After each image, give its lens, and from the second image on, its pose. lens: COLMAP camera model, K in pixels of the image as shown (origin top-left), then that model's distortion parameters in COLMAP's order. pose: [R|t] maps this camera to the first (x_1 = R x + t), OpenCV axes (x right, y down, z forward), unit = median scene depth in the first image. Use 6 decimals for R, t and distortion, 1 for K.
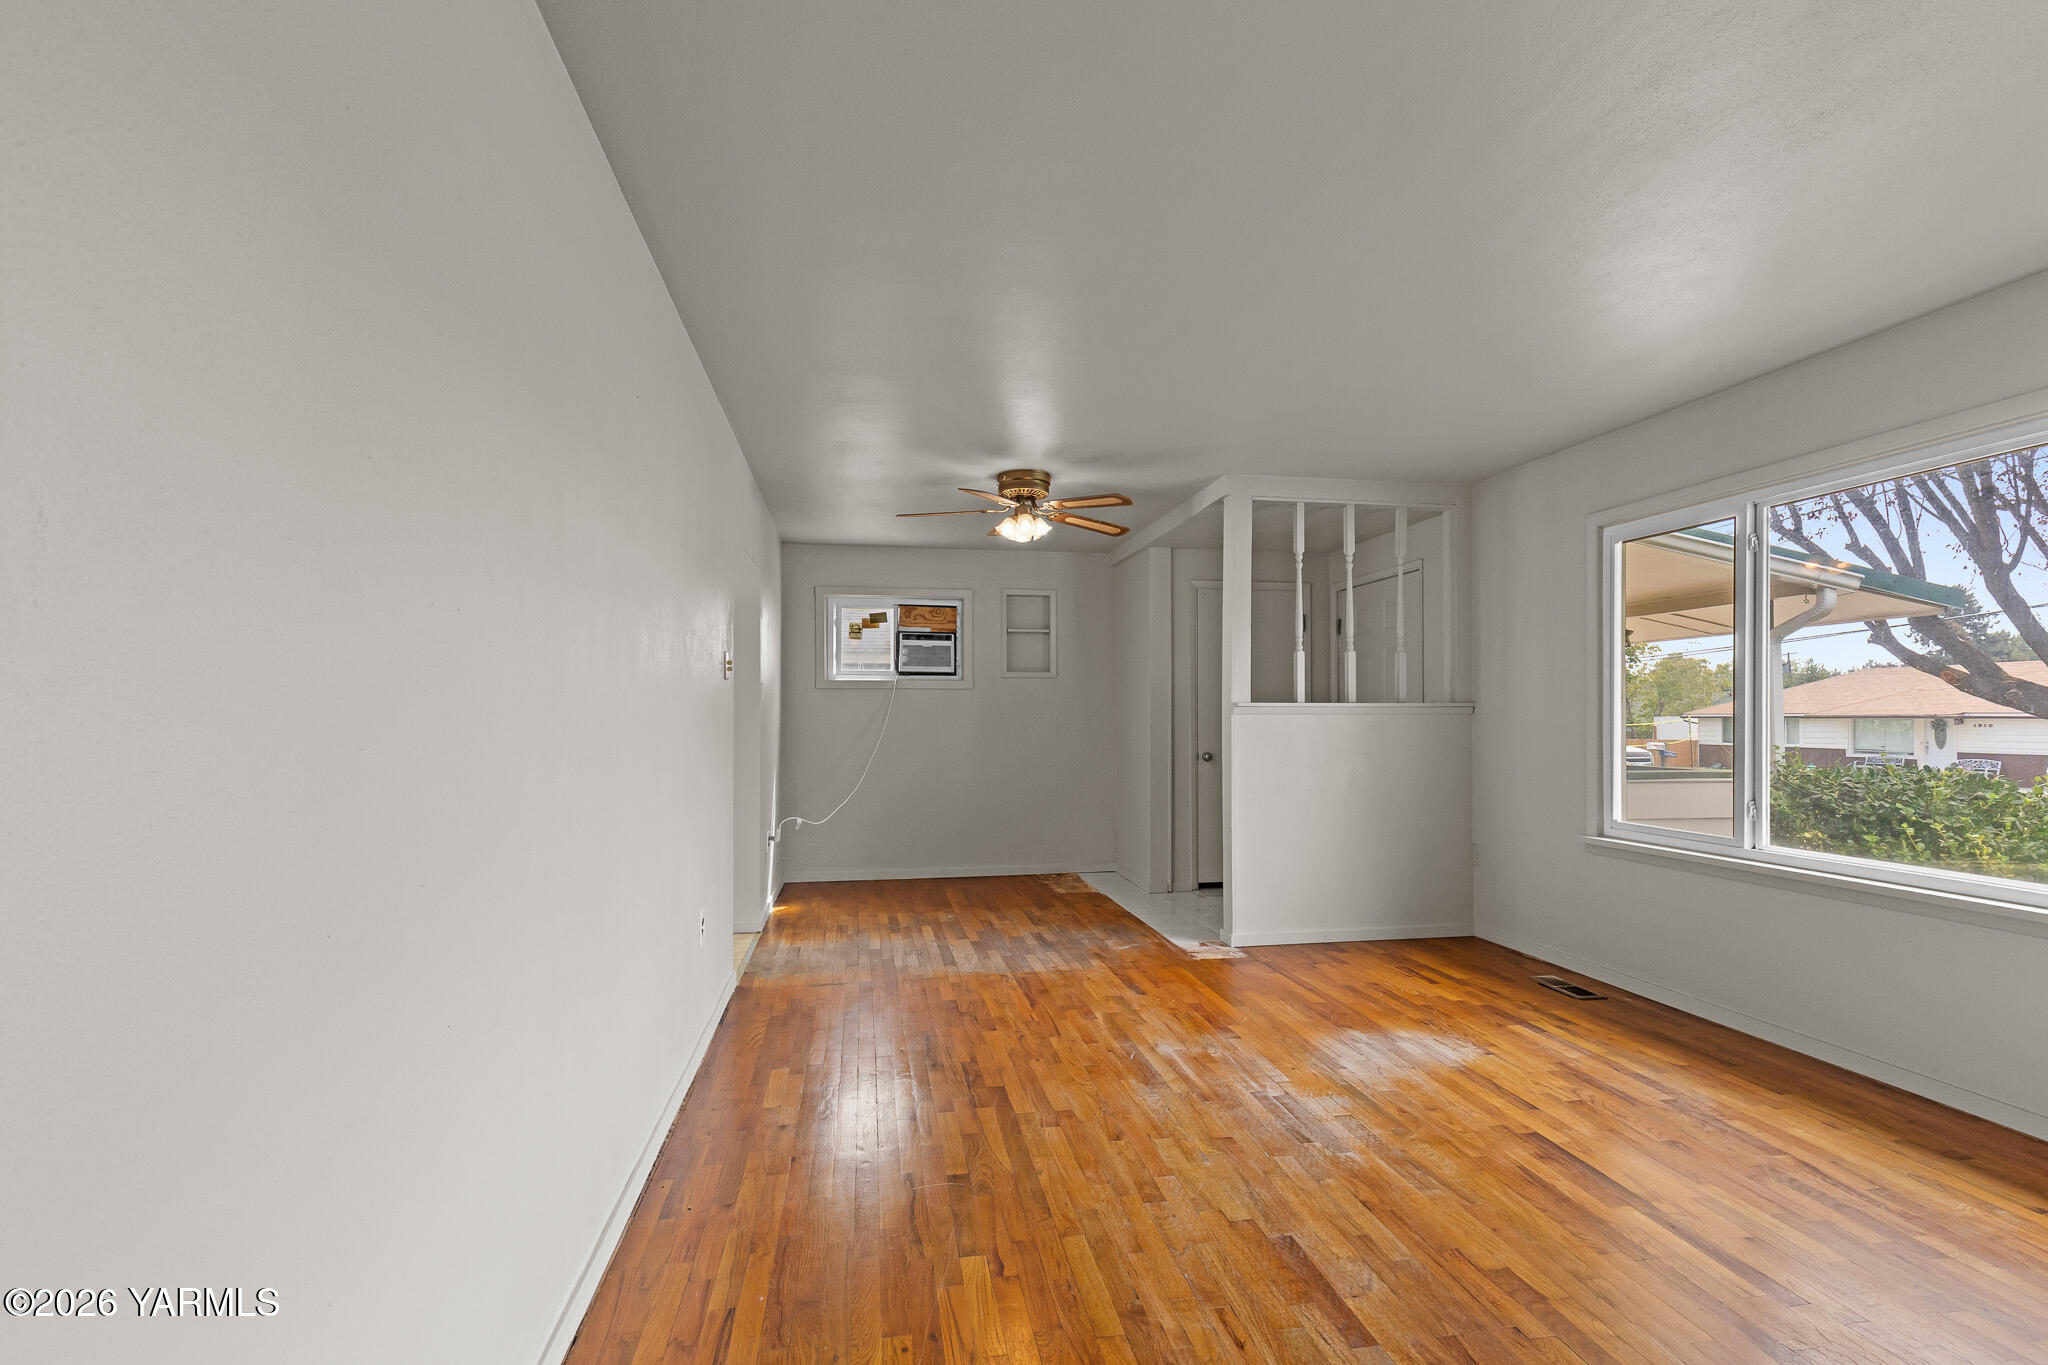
lens RADIAL K [[929.1, 0, 1024.2], [0, 929.1, 734.3], [0, 0, 1]] dist [0.001632, 0.000061]
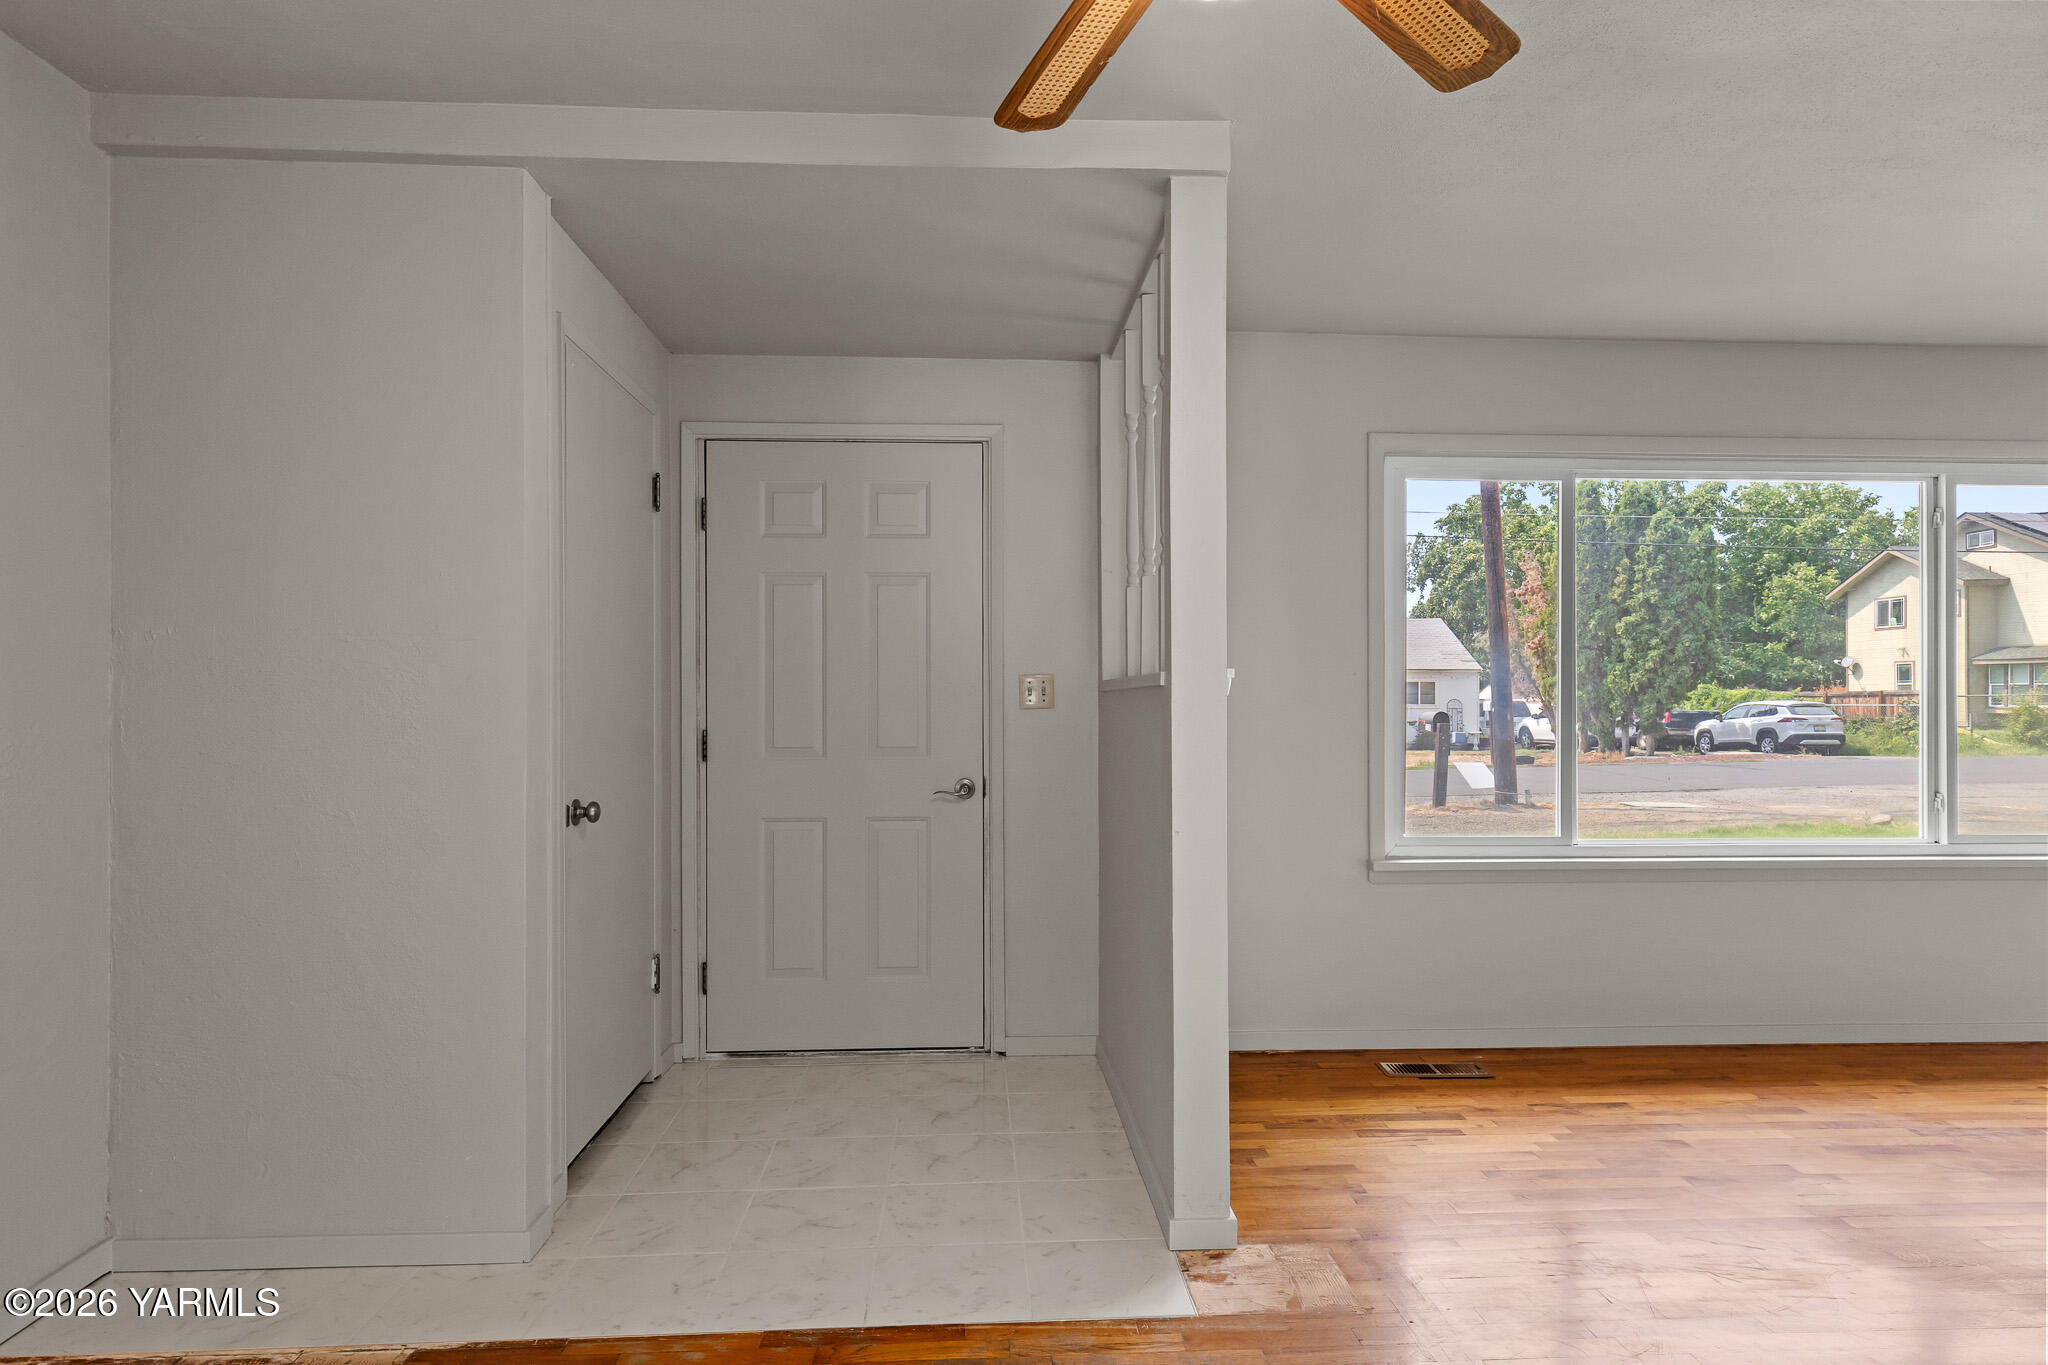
lens RADIAL K [[1149.1, 0, 1020.7], [0, 1149.1, 698.6], [0, 0, 1]] dist [0.002453, -0.000814]
pose [[0.122201, 0.002630, 0.992502, -0.374503], [0.016766, 0.999848, -0.004713, -0.023917], [-0.992364, 0.017217, 0.122138, 1.251628]]
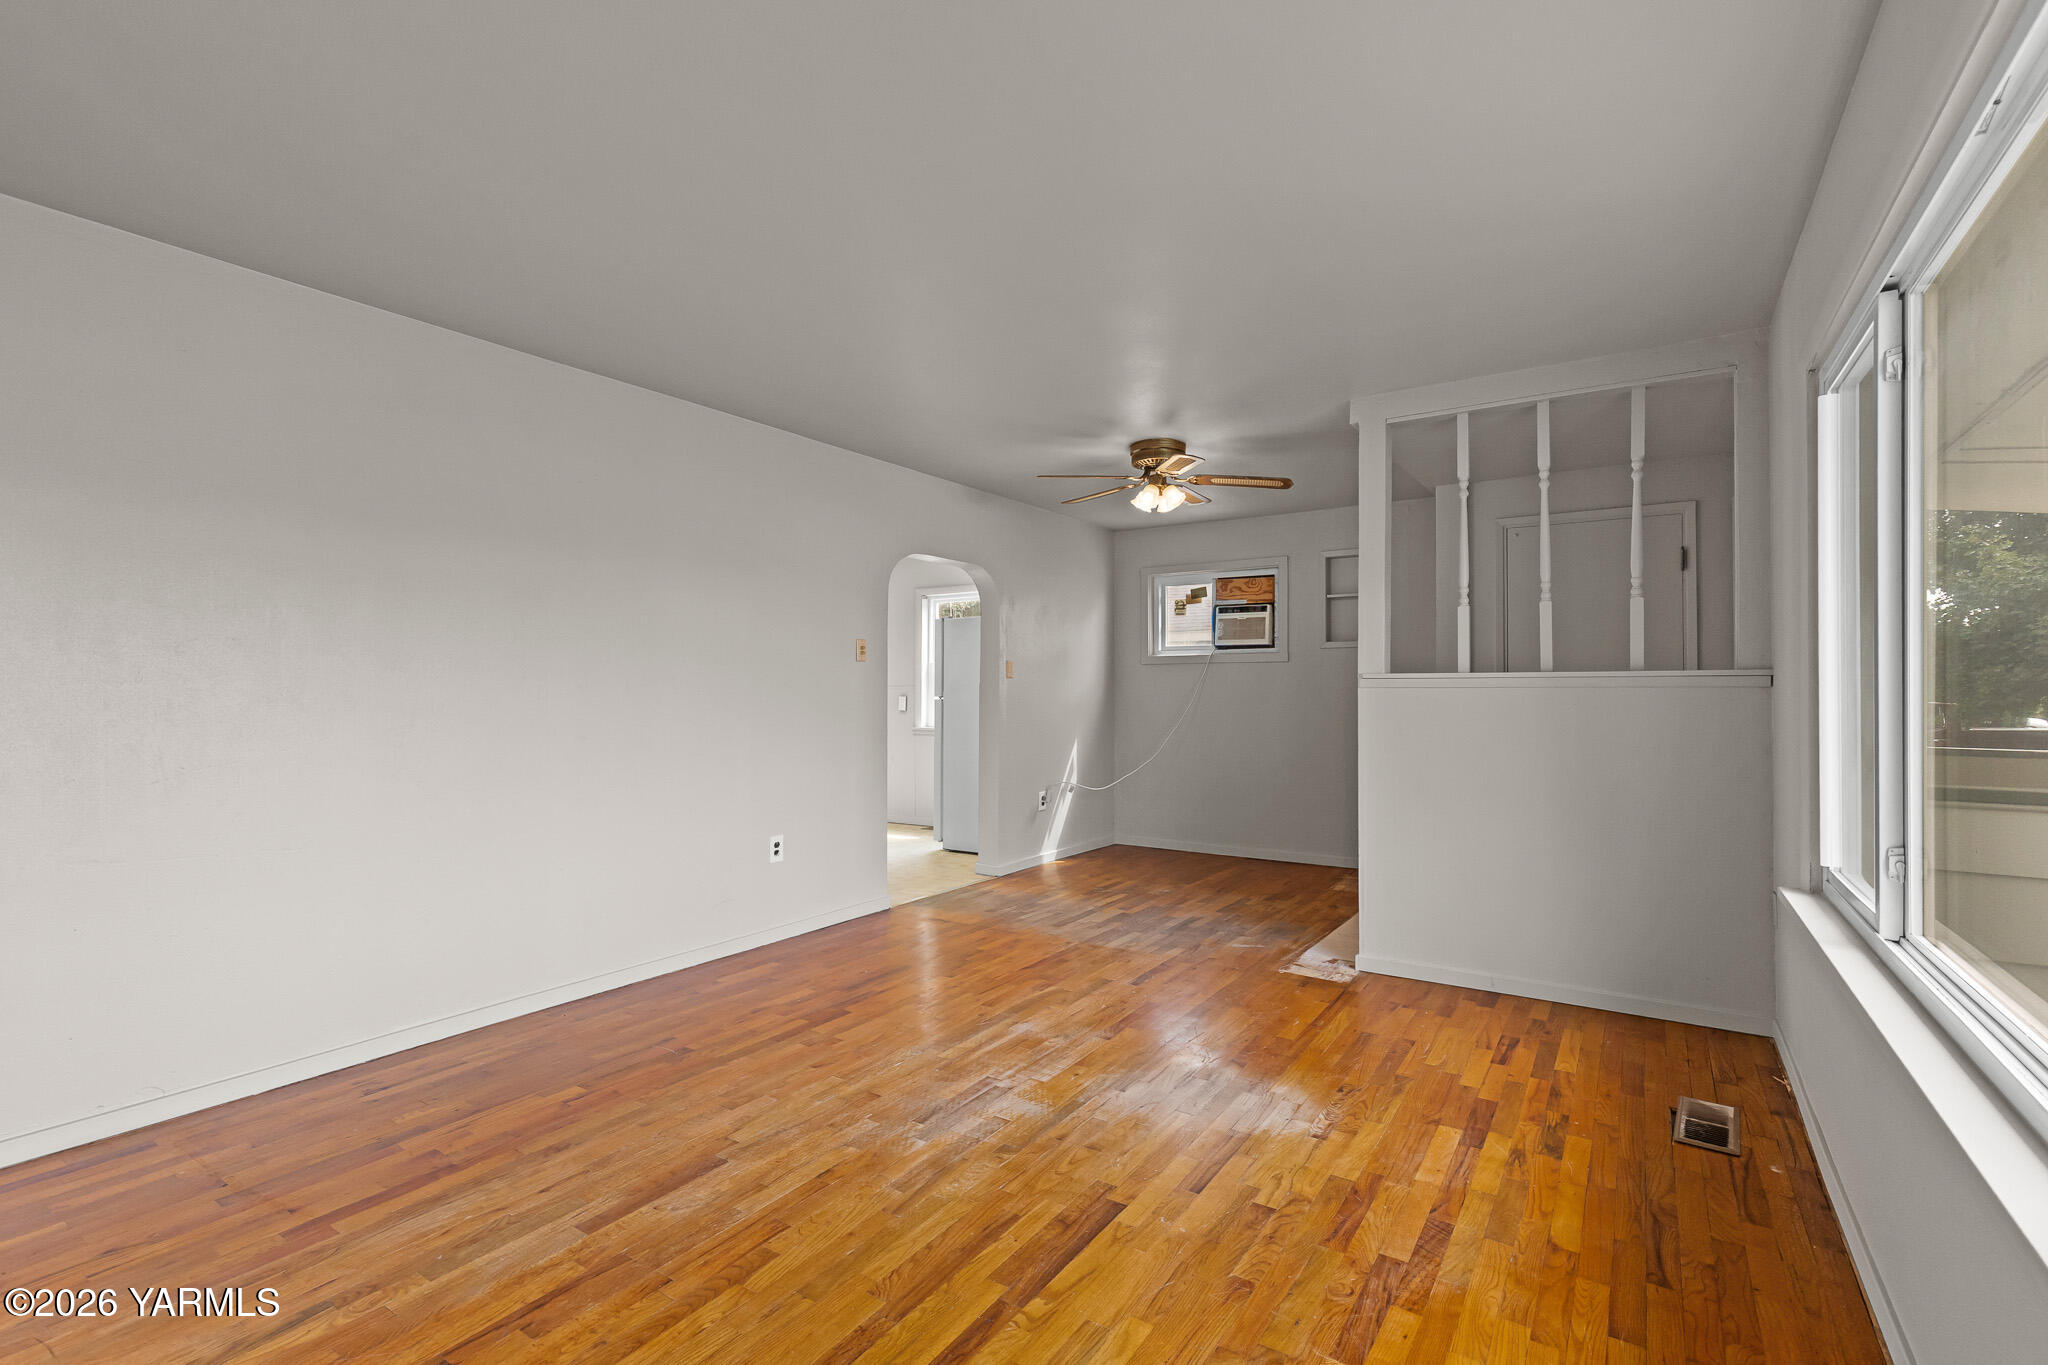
lens RADIAL K [[932.5, 0, 1026.2], [0, 932.5, 704.9], [0, 0, 1]] dist [0.007276, -0.000312]
pose [[0.726668, 0.010914, -0.686902, 0.703533], [-0.014003, 0.999901, 0.001074, -0.003923], [0.686846, 0.008838, 0.726749, 0.234942]]
